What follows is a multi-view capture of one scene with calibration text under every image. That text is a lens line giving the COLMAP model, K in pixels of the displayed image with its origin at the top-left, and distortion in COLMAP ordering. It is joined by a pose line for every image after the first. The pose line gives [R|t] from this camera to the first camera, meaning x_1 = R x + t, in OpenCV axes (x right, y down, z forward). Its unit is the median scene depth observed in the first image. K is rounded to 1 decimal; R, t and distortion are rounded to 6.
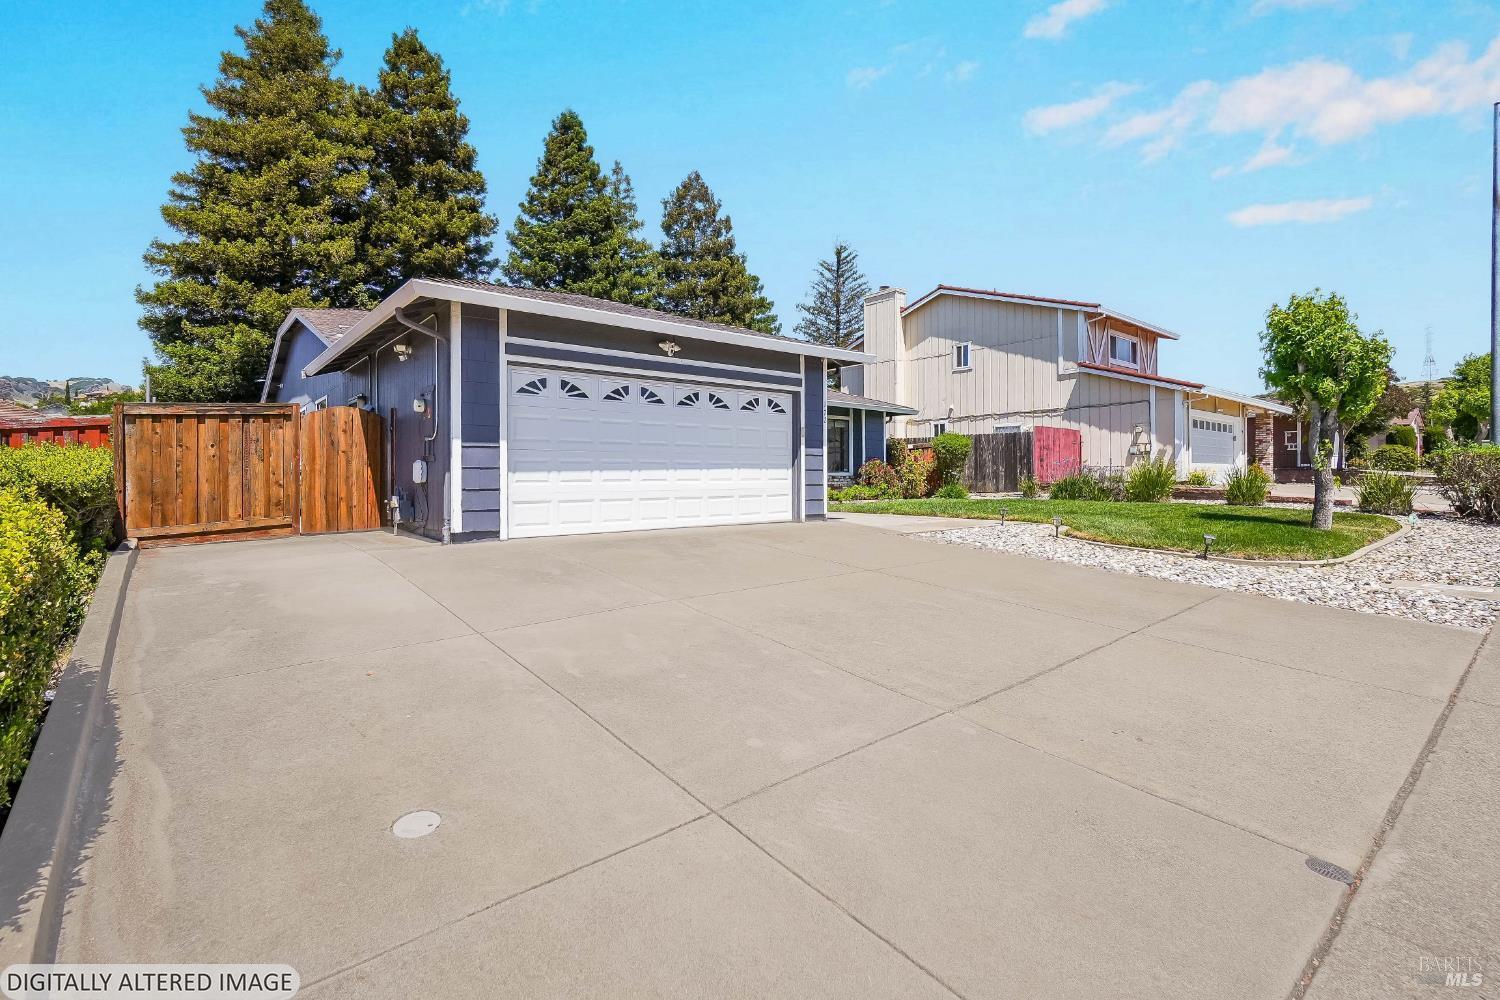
lens RADIAL K [[665.5, 0, 728.4], [0, 665.5, 483.8], [0, 0, 1]] dist [-0.006693, 0.001091]
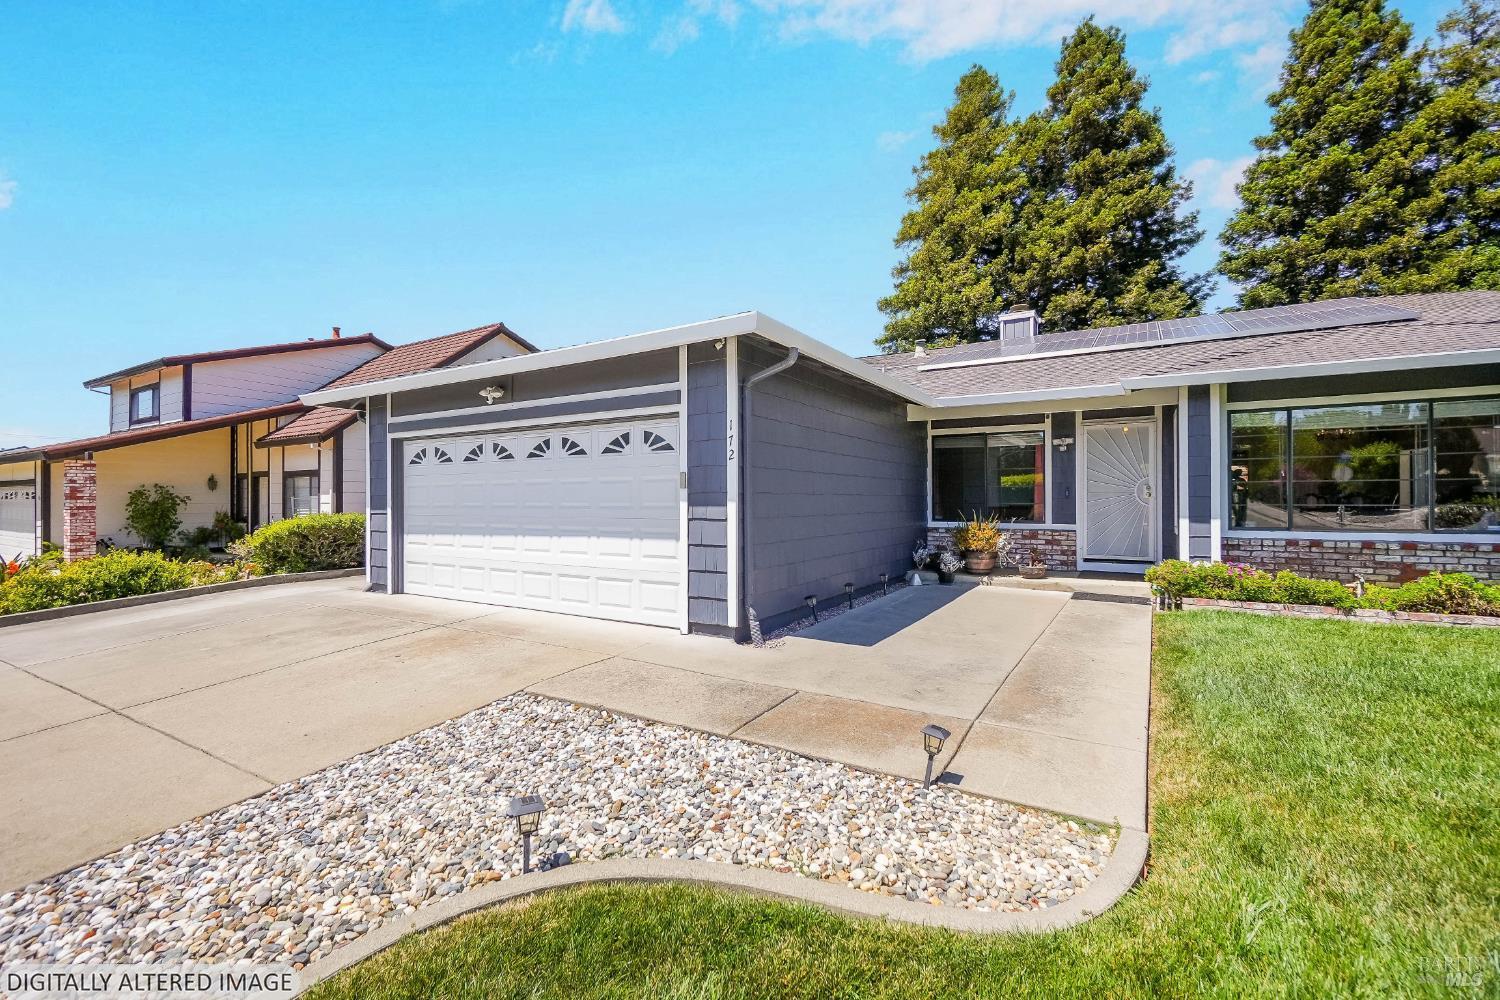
lens RADIAL K [[651.5, 0, 750.3], [0, 651.5, 495.6], [0, 0, 1]] dist [-0.010478, 0.004044]
pose [[0.342073, -0.001965, -0.939671, 0.245831], [-0.007362, 0.999962, -0.004771, -0.022562], [0.939644, 0.008550, 0.342046, 0.315305]]
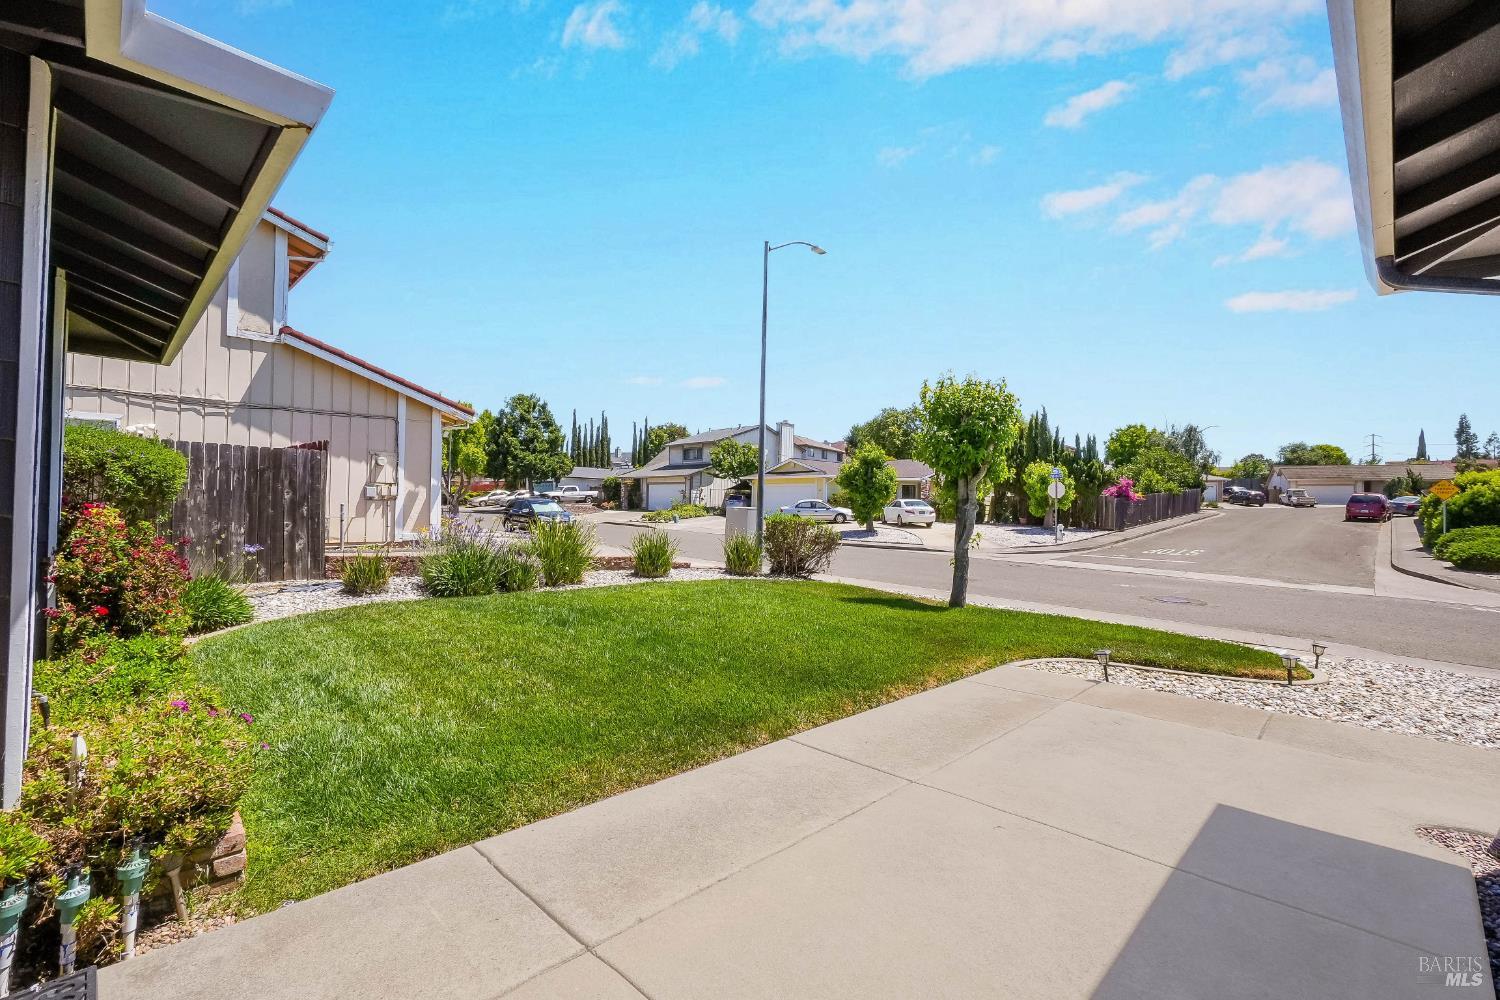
lens RADIAL K [[651.5, 0, 752.0], [0, 651.5, 494.9], [0, 0, 1]] dist [-0.010478, 0.004044]
pose [[-0.106869, 0.021421, 0.994042, -0.027648], [-0.008735, 0.999709, -0.022482, -0.026726], [-0.994235, -0.011086, -0.106651, 0.507511]]
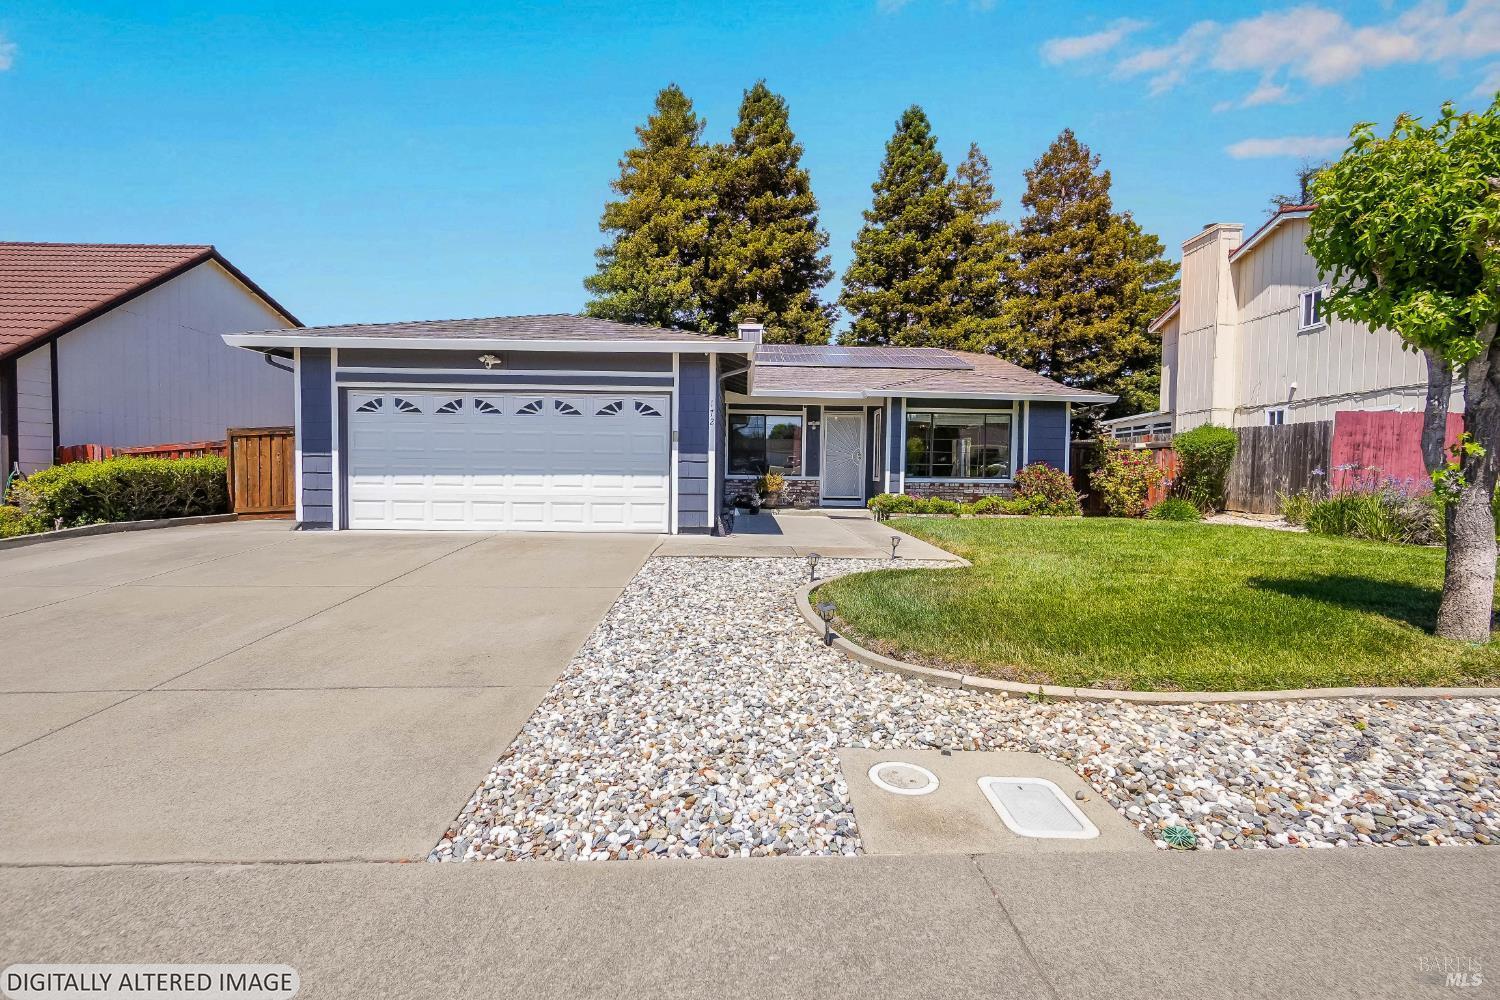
lens RADIAL K [[651.5, 0, 771.6], [0, 651.5, 495.2], [0, 0, 1]] dist [-0.010478, 0.004044]
pose [[0.800729, 0.036399, -0.597919, 0.275685], [-0.023351, 0.999290, 0.029562, -0.009700], [0.598571, -0.009709, 0.801011, 0.134330]]
